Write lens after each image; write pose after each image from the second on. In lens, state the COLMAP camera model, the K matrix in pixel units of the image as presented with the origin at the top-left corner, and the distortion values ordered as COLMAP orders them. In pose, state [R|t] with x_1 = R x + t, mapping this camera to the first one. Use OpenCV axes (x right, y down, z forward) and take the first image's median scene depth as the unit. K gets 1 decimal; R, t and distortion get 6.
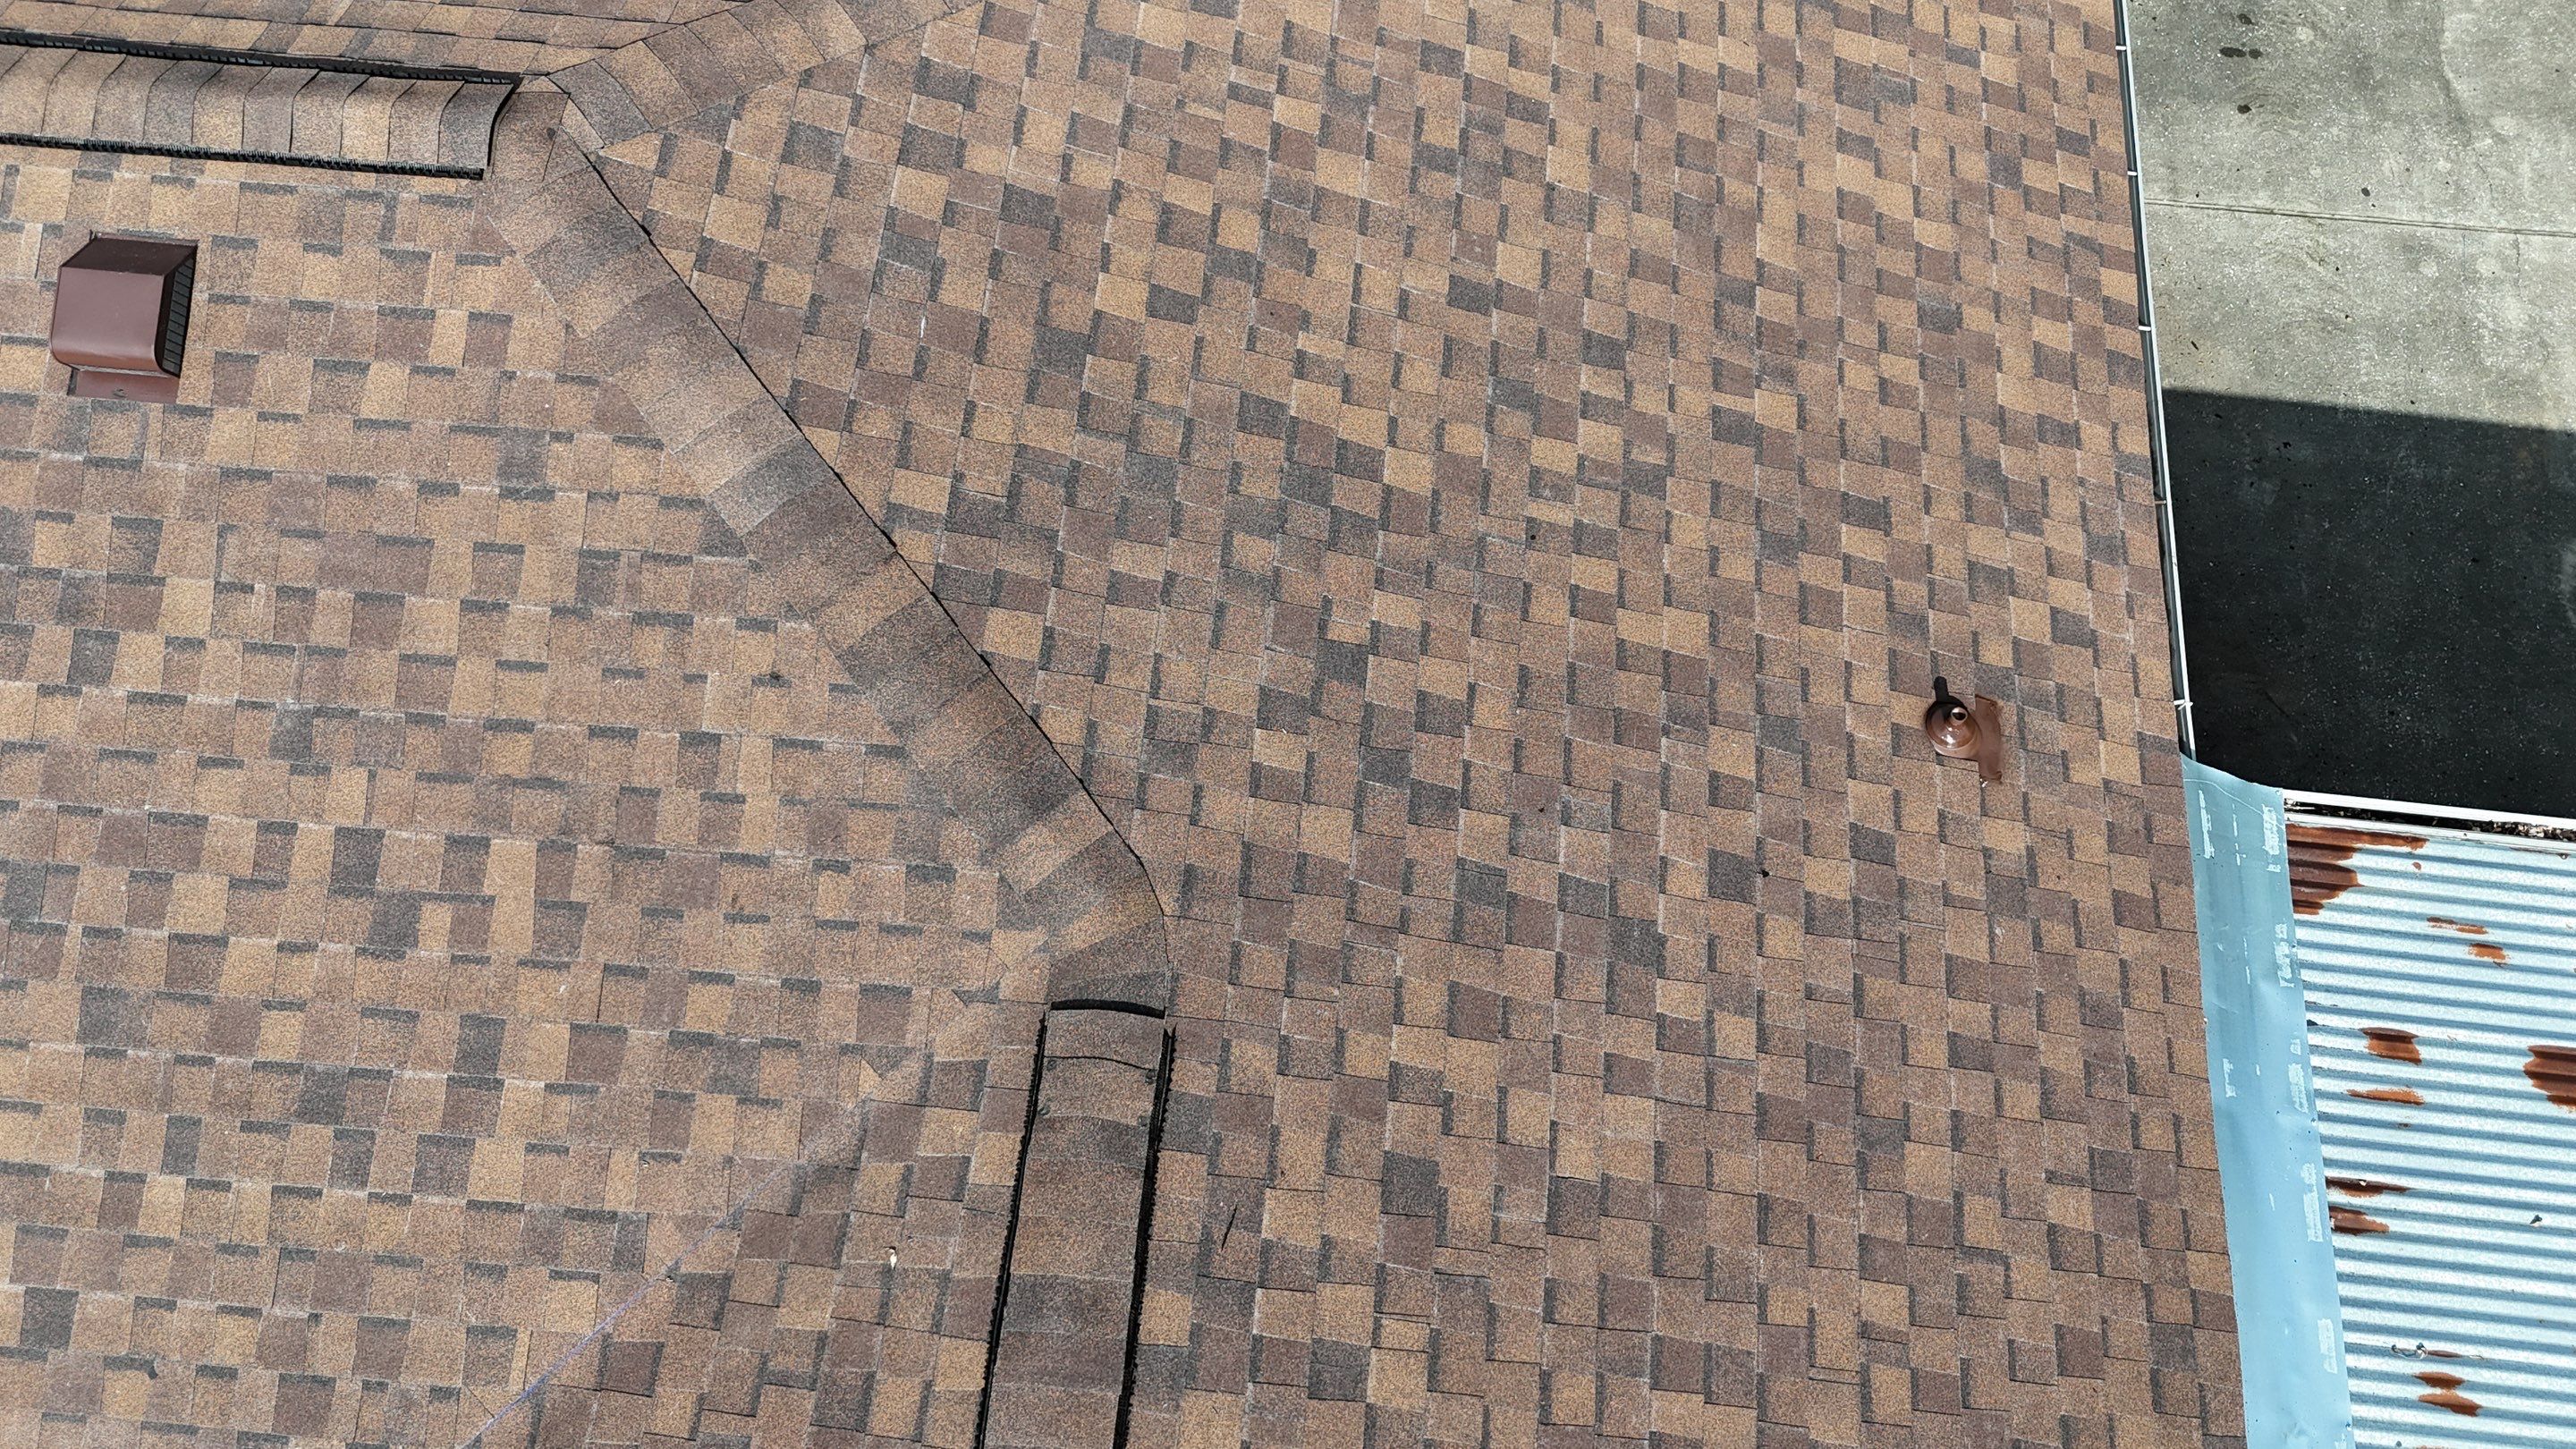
lens RADIAL K [[1893.0, 0, 1272.6], [0, 1893.0, 717.7], [0, 0, 1]] dist [0.090836, -0.088875]
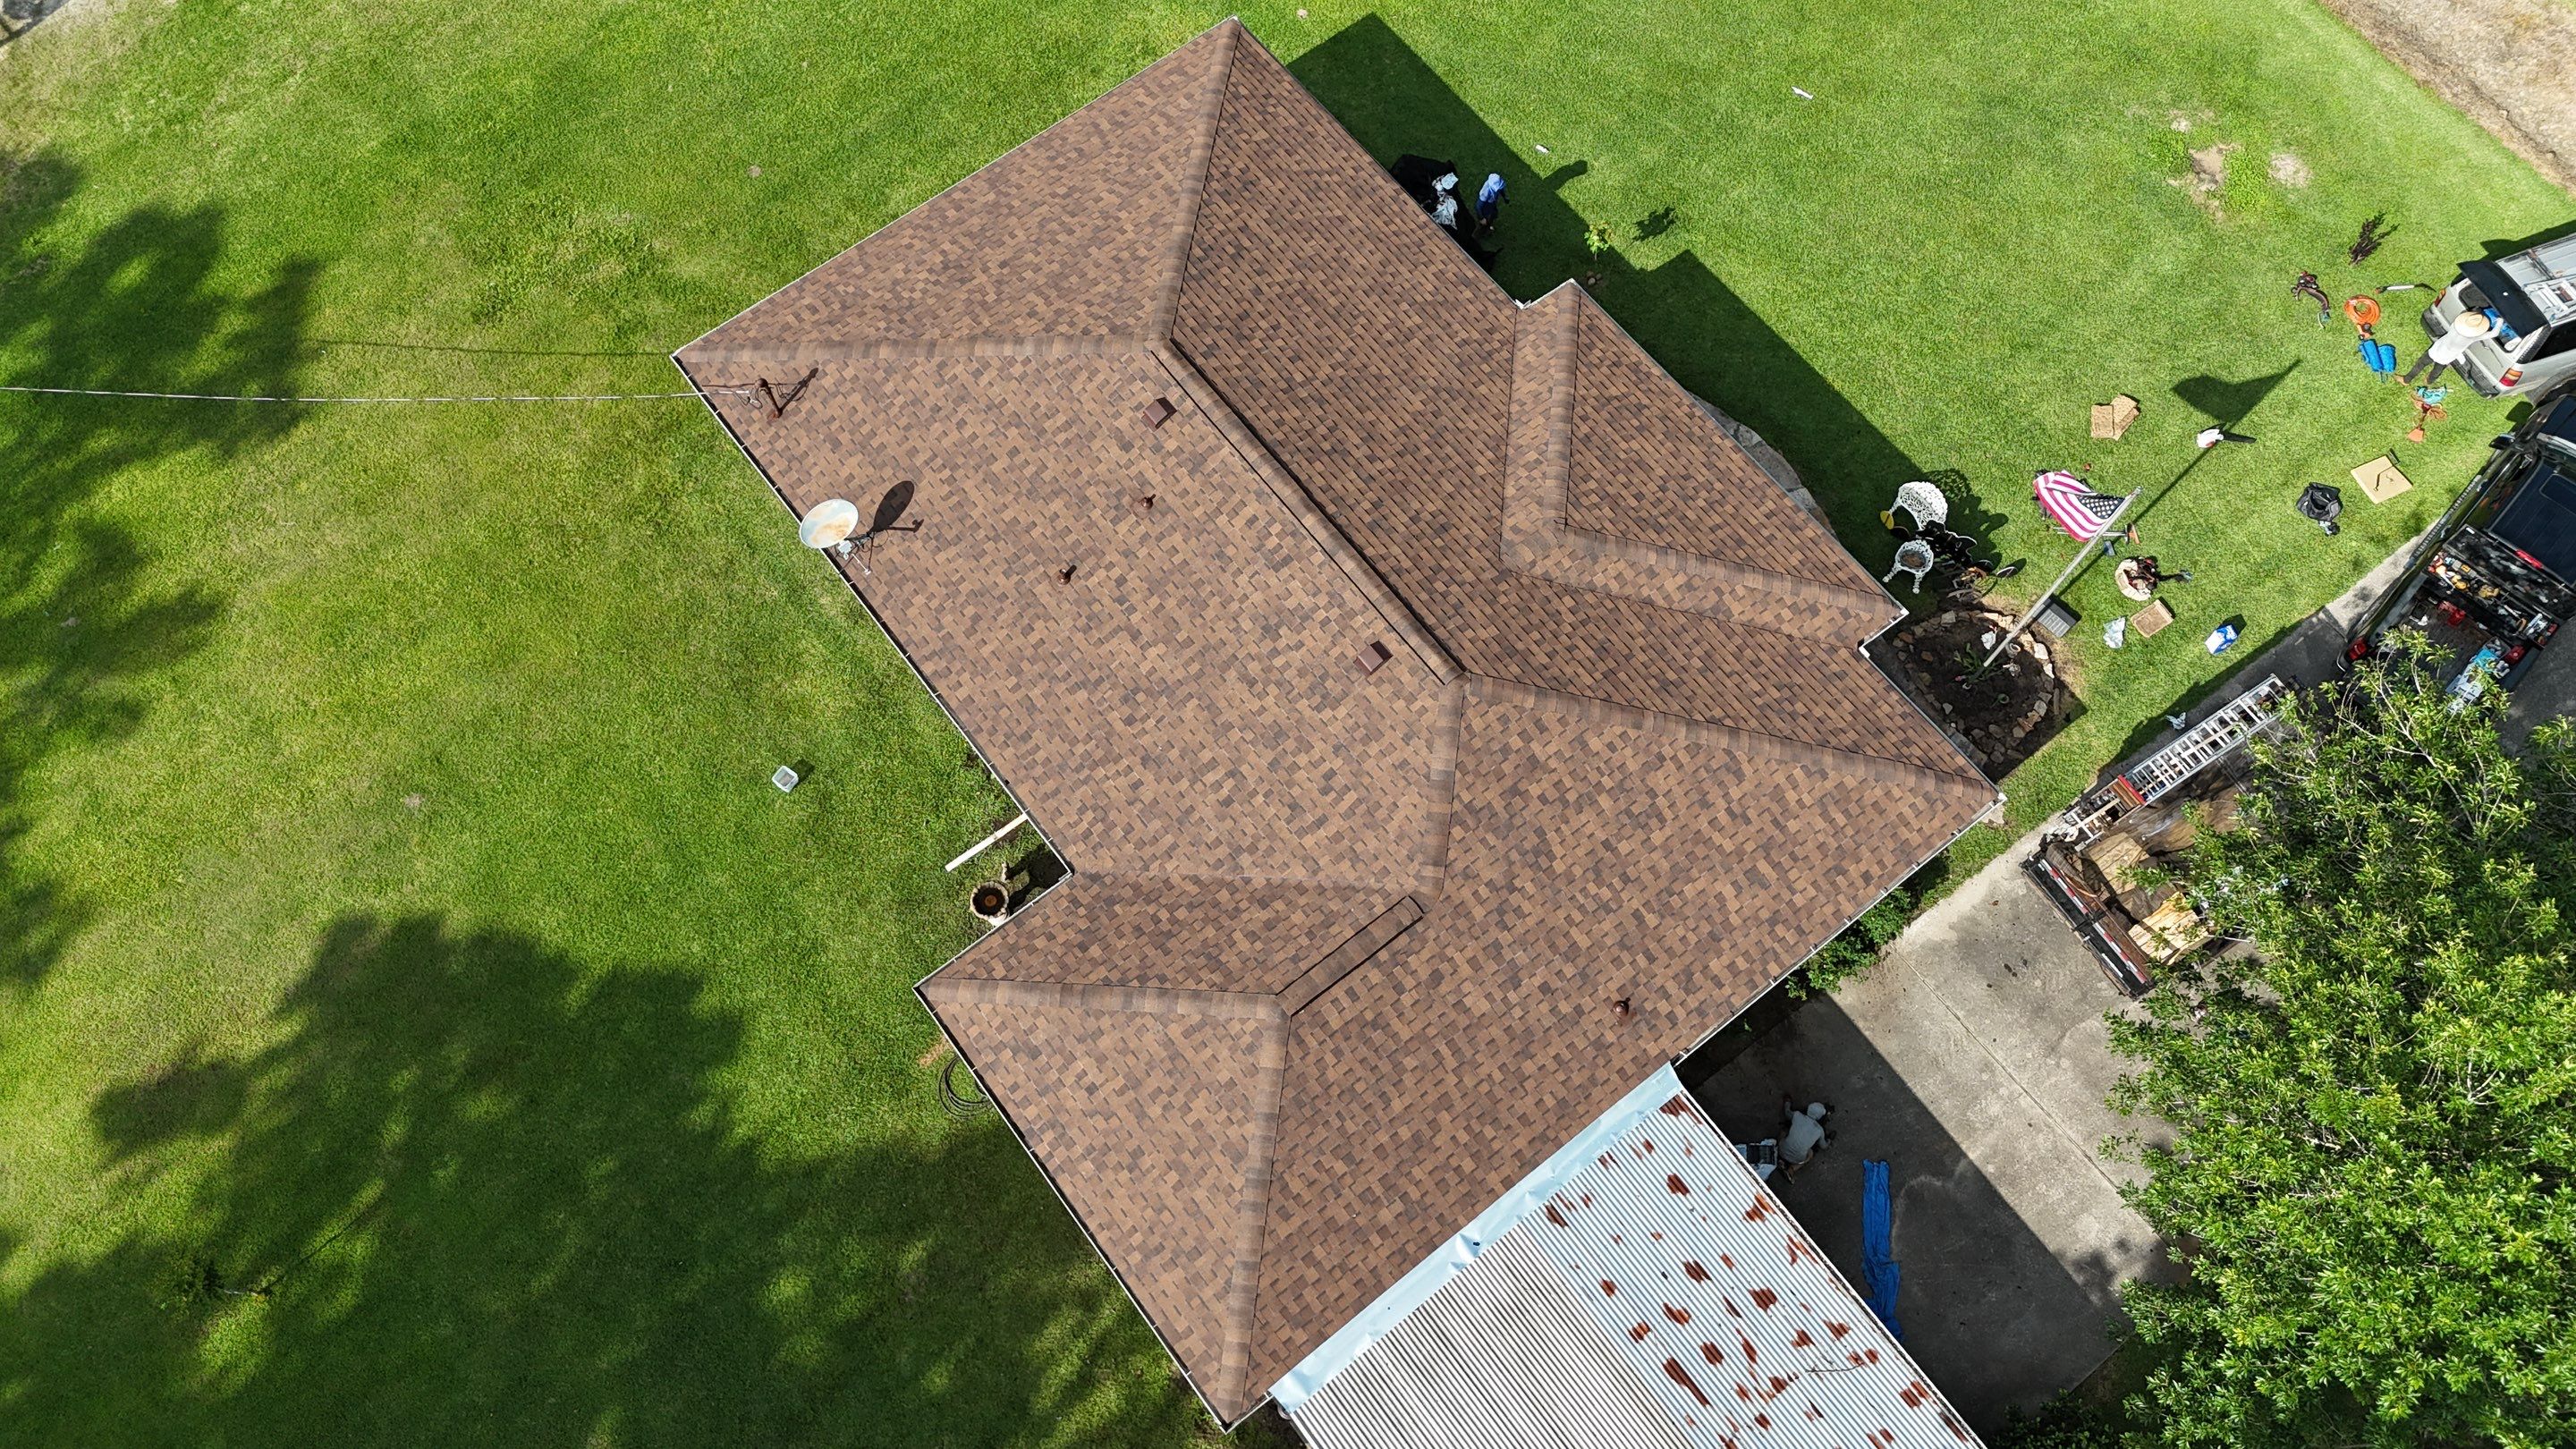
lens RADIAL K [[1894.4, 0, 1284.8], [0, 1894.4, 718.4], [0, 0, 1]] dist [0.153164, -0.280662]
pose [[0.685596, 0.669569, -0.285720, 0.696777], [-0.666920, 0.735038, 0.122220, -0.524789], [0.291850, 0.106758, 0.950487, -3.495442]]
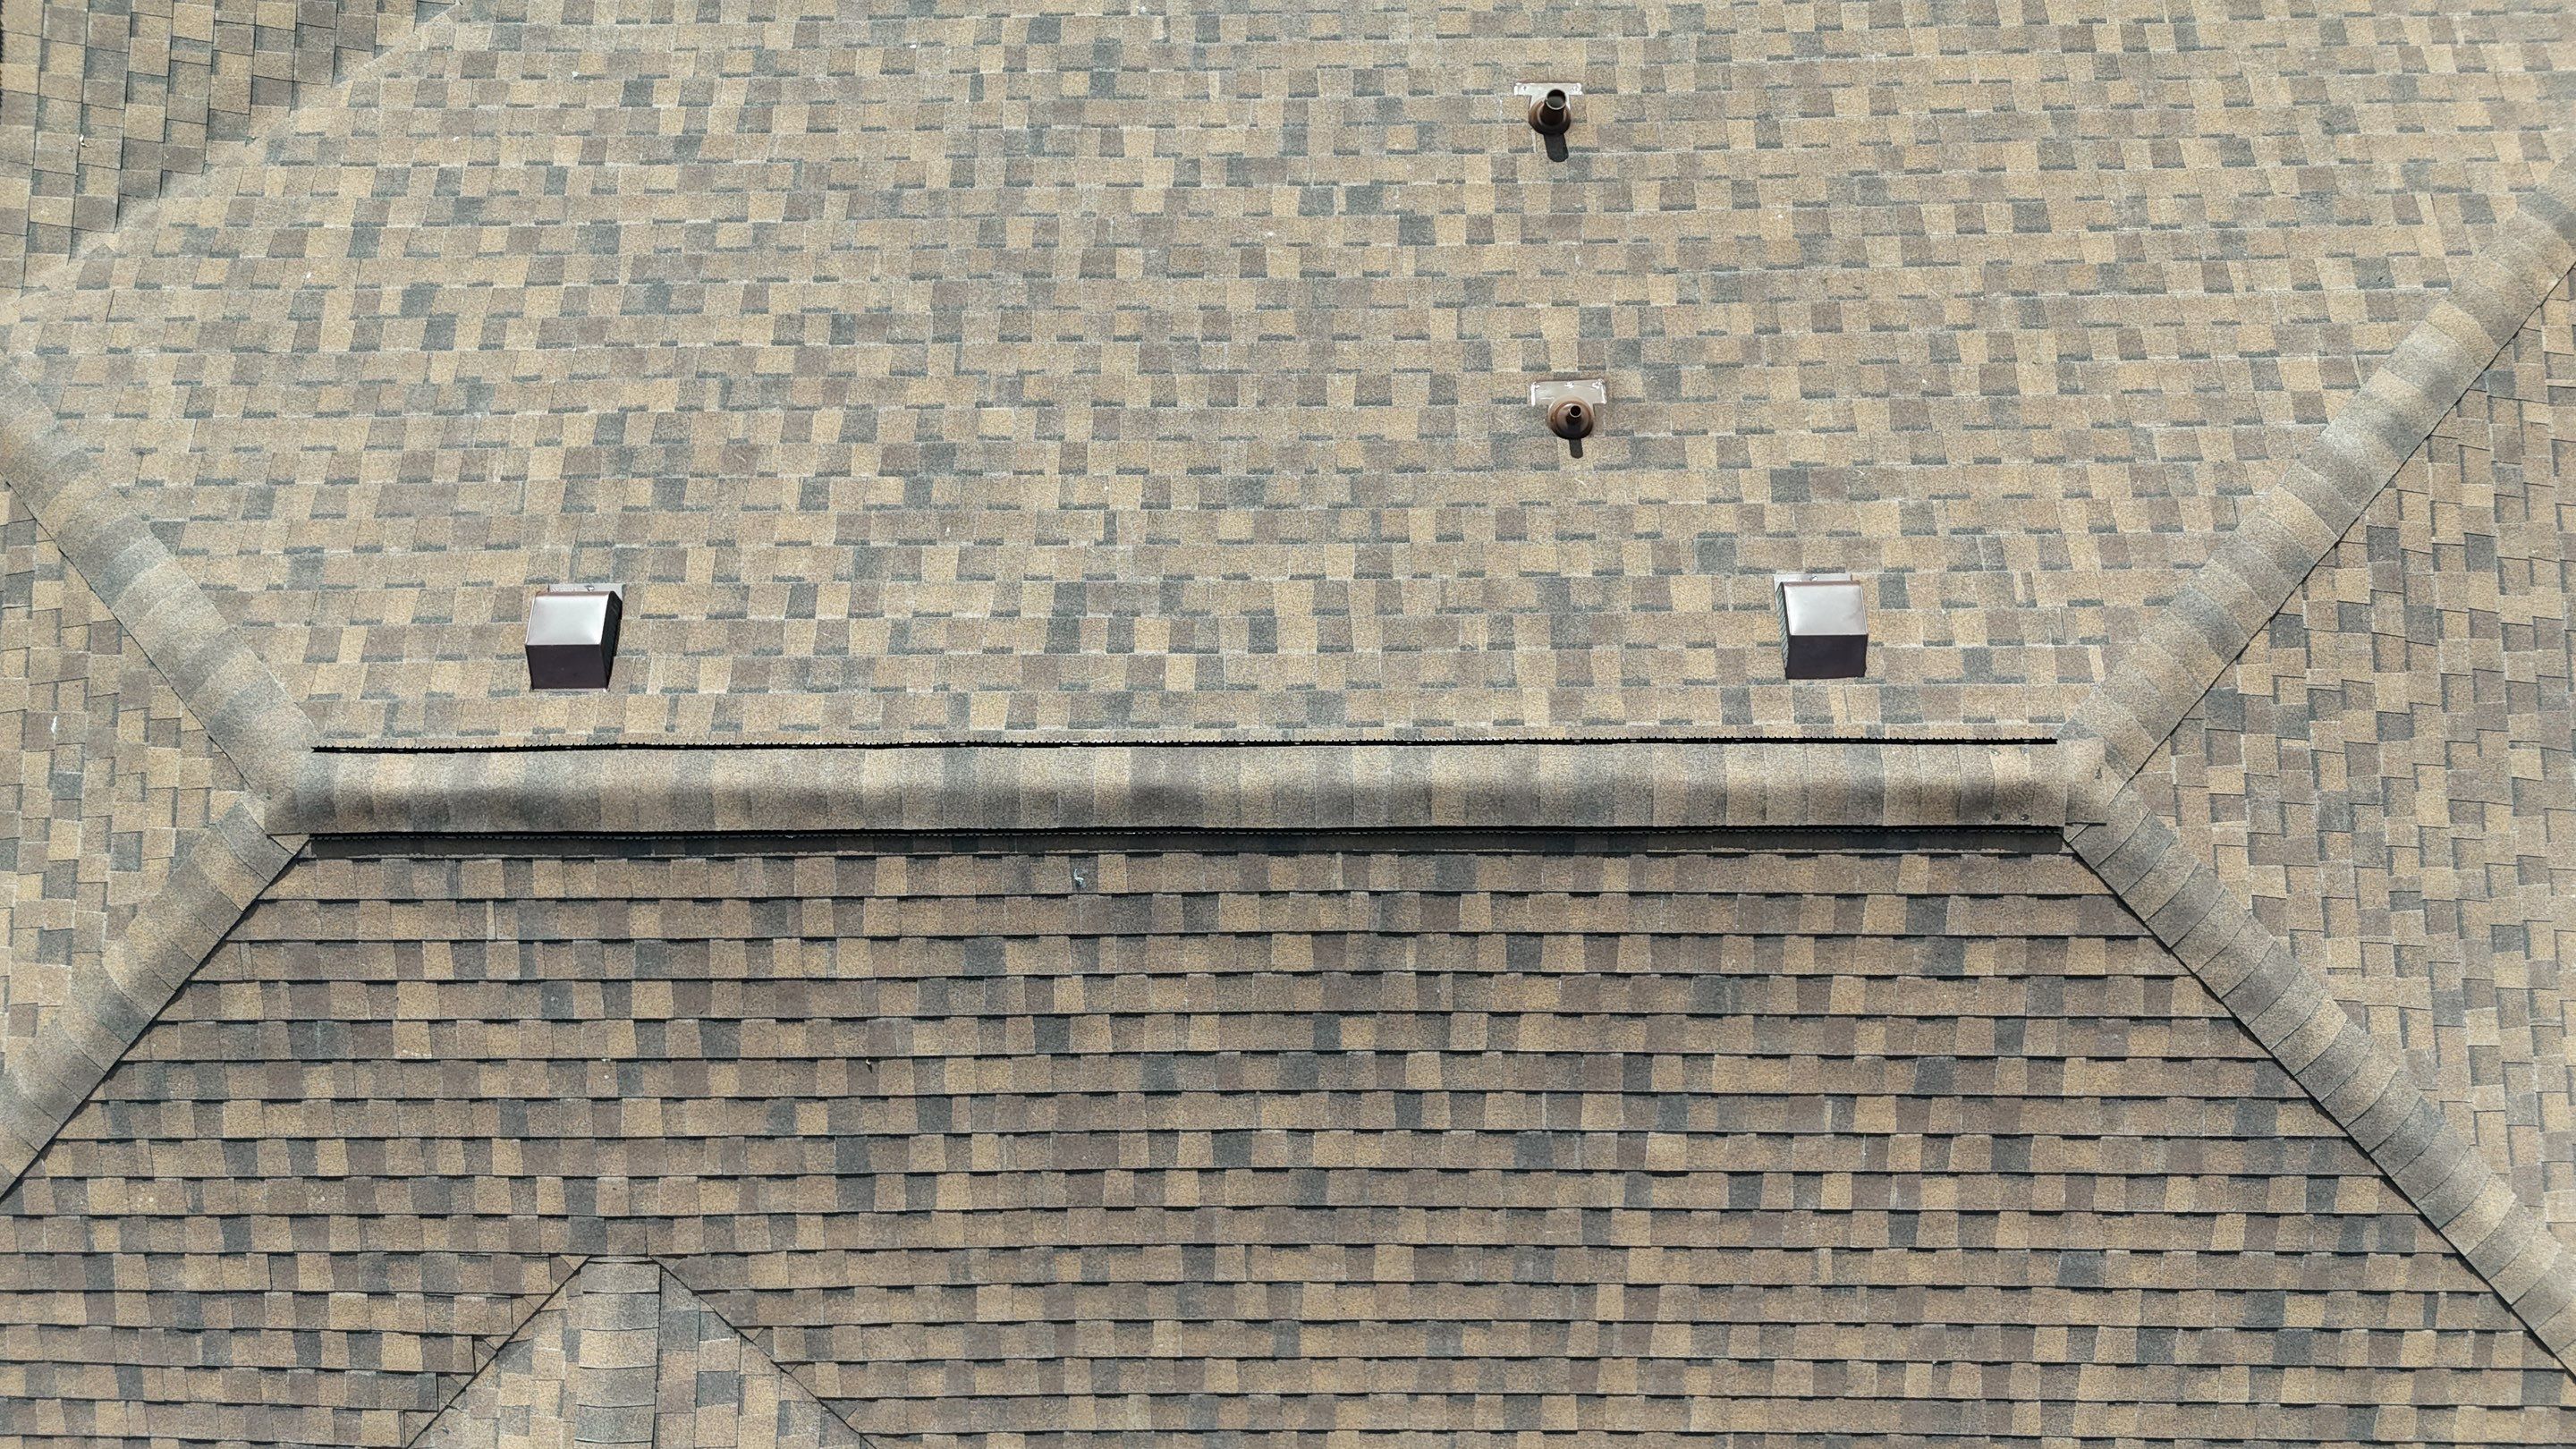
lens RADIAL K [[1905.4, 0, 1284.1], [0, 1905.4, 718.8], [0, 0, 1]] dist [0.071061, -0.070956]
pose [[-0.994256, 0.105687, 0.016866, -1.111059], [-0.084418, -0.871307, 0.483423, -0.971504], [0.065787, 0.479223, 0.875224, -0.155505]]
